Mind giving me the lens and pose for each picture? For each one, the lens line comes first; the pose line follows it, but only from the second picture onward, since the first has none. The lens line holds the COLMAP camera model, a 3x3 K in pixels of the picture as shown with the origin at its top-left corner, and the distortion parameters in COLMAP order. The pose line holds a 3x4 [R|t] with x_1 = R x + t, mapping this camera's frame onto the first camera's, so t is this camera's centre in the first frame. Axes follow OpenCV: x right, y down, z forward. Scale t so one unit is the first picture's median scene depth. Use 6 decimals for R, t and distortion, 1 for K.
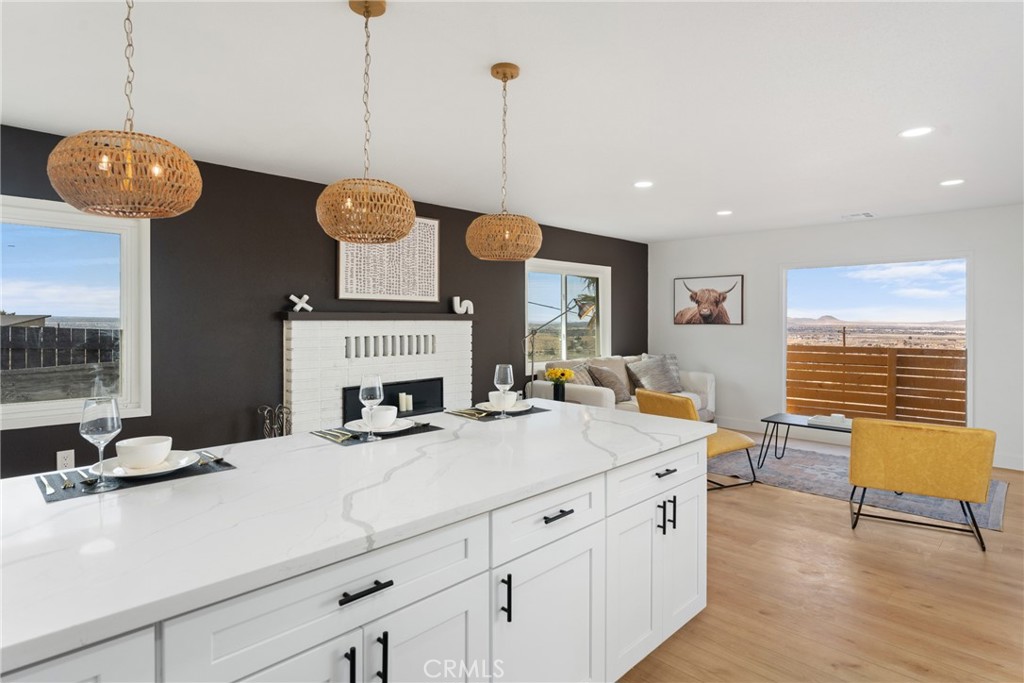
lens RADIAL K [[555.9, 0, 508.7], [0, 555.9, 319.8], [0, 0, 1]] dist [0.001641, -0.001925]
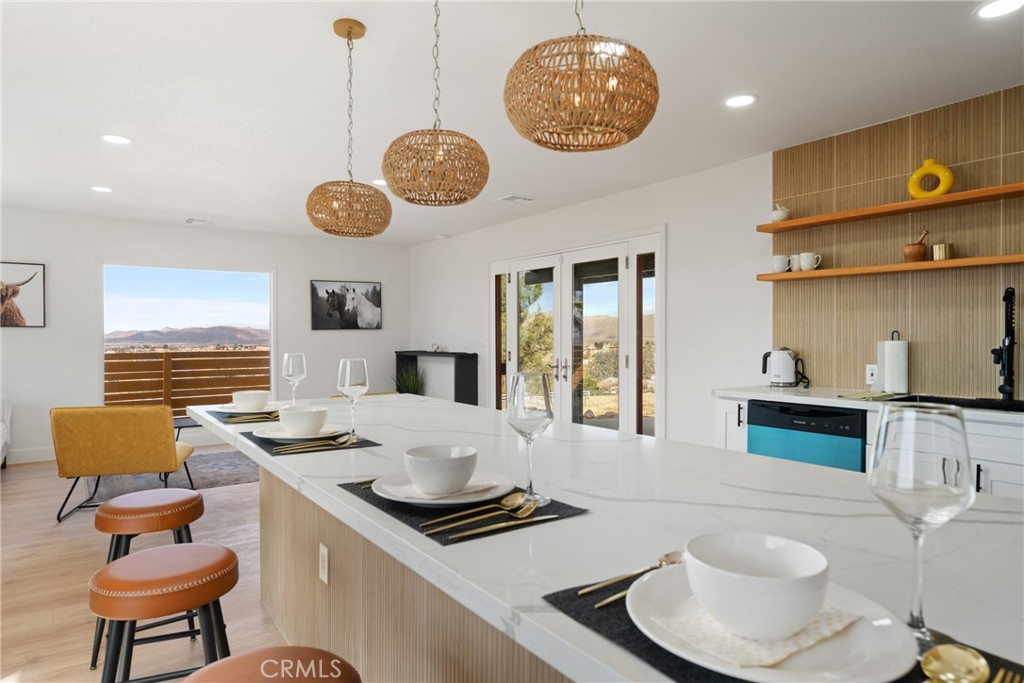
lens RADIAL K [[613.4, 0, 512.4], [0, 613.4, 337.7], [0, 0, 1]] dist [0.007091, 0.000919]
pose [[0.168652, -0.006713, 0.985653, -0.328837], [0.003069, 0.999976, 0.006285, 0.019826], [-0.985671, 0.001965, 0.168668, 0.190289]]
